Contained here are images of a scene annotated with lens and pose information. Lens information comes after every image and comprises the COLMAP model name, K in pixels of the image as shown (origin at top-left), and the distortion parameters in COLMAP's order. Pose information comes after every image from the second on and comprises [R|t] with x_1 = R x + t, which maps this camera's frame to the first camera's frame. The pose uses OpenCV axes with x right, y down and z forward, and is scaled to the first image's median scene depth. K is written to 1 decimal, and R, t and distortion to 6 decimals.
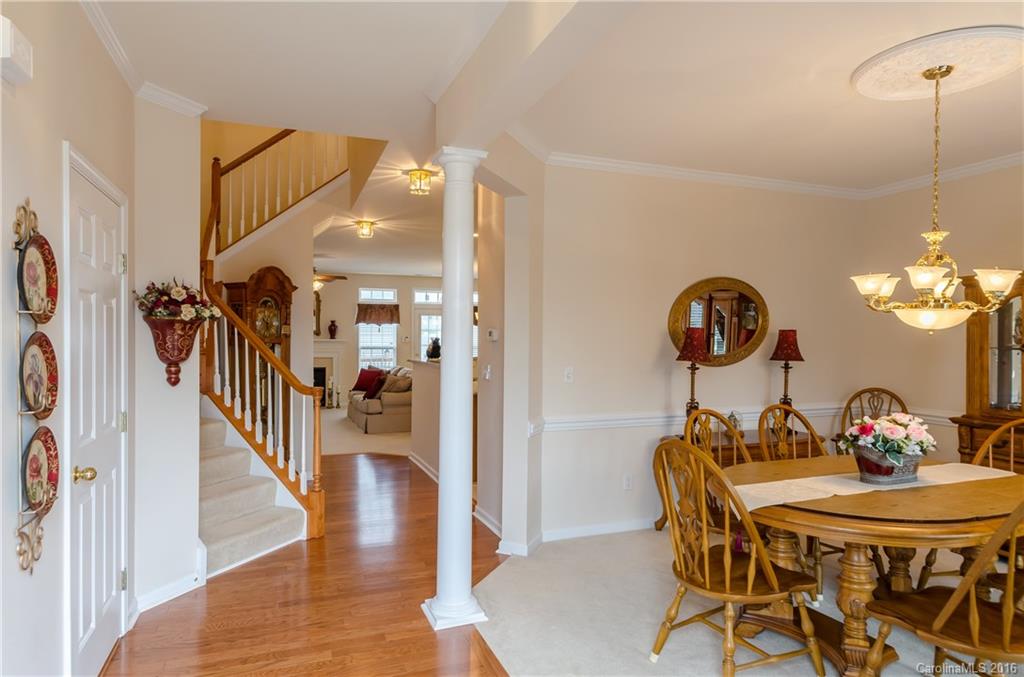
lens RADIAL K [[595.5, 0, 508.5], [0, 595.5, 344.3], [0, 0, 1]] dist [0.006094, 0.002355]
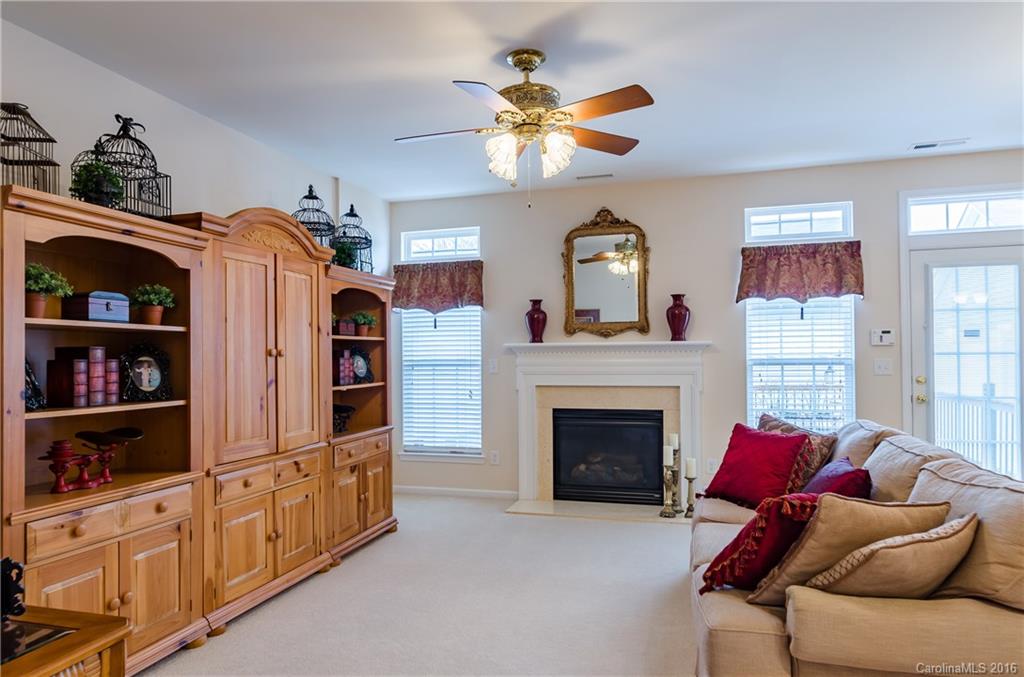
lens RADIAL K [[656.7, 0, 503.6], [0, 656.7, 348.1], [0, 0, 1]] dist [0.004038, -0.001117]
pose [[0.785773, -0.018698, -0.618233, -0.110809], [0.006571, 0.999739, -0.021885, 0.005010], [0.618481, 0.013134, 0.785690, 0.565041]]
